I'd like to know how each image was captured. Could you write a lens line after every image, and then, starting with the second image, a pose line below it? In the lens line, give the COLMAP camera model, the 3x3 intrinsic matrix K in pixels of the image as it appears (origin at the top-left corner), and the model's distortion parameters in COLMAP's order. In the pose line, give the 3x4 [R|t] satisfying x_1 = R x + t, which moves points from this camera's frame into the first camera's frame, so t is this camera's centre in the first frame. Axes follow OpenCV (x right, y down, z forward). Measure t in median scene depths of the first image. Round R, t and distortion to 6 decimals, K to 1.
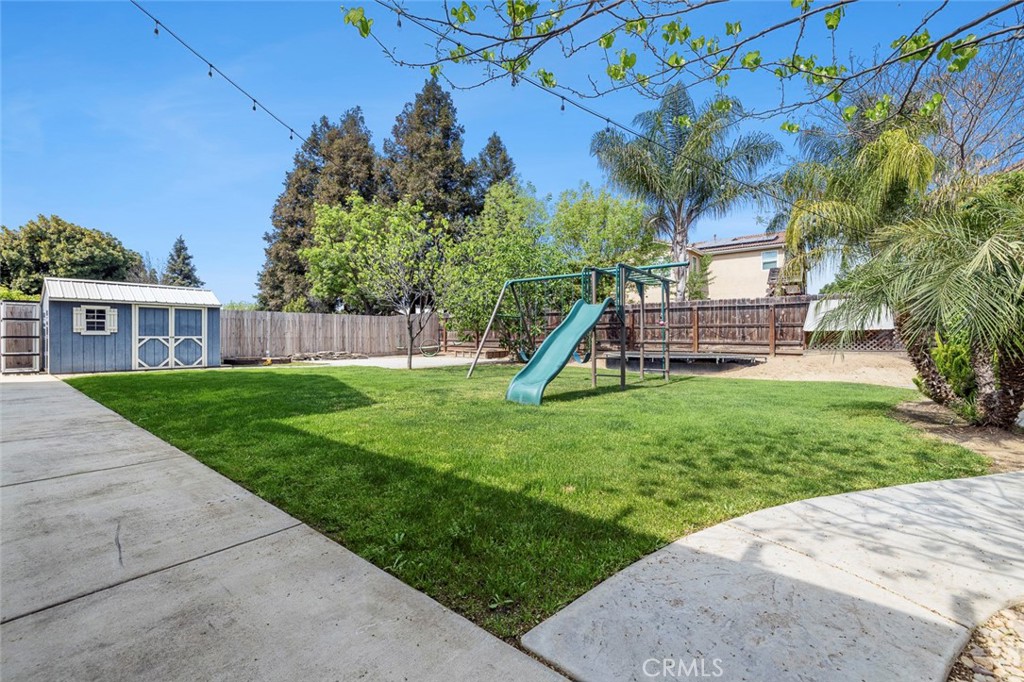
lens RADIAL K [[433.5, 0, 517.0], [0, 433.5, 339.8], [0, 0, 1]] dist [0.001008, 0.001781]
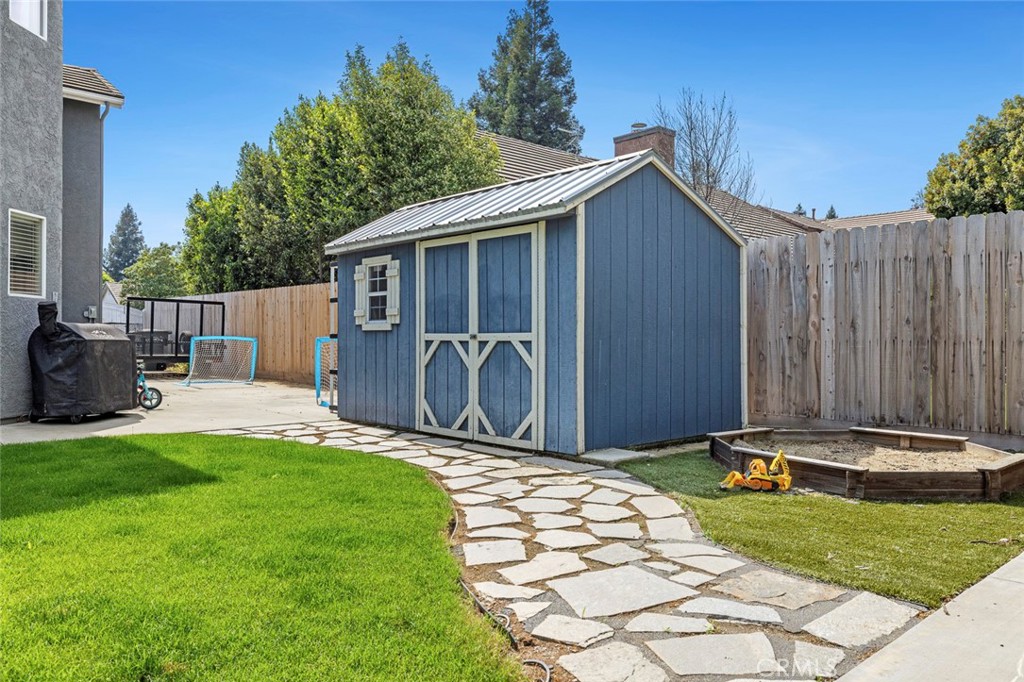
lens RADIAL K [[722.8, 0, 511.9], [0, 722.8, 340.8], [0, 0, 1]] dist [-0.000340, -0.000415]
pose [[-0.158394, -0.000333, -0.987376, -0.314531], [-0.007969, 0.999968, 0.000942, -0.003252], [0.987344, 0.008017, -0.158391, 1.123344]]
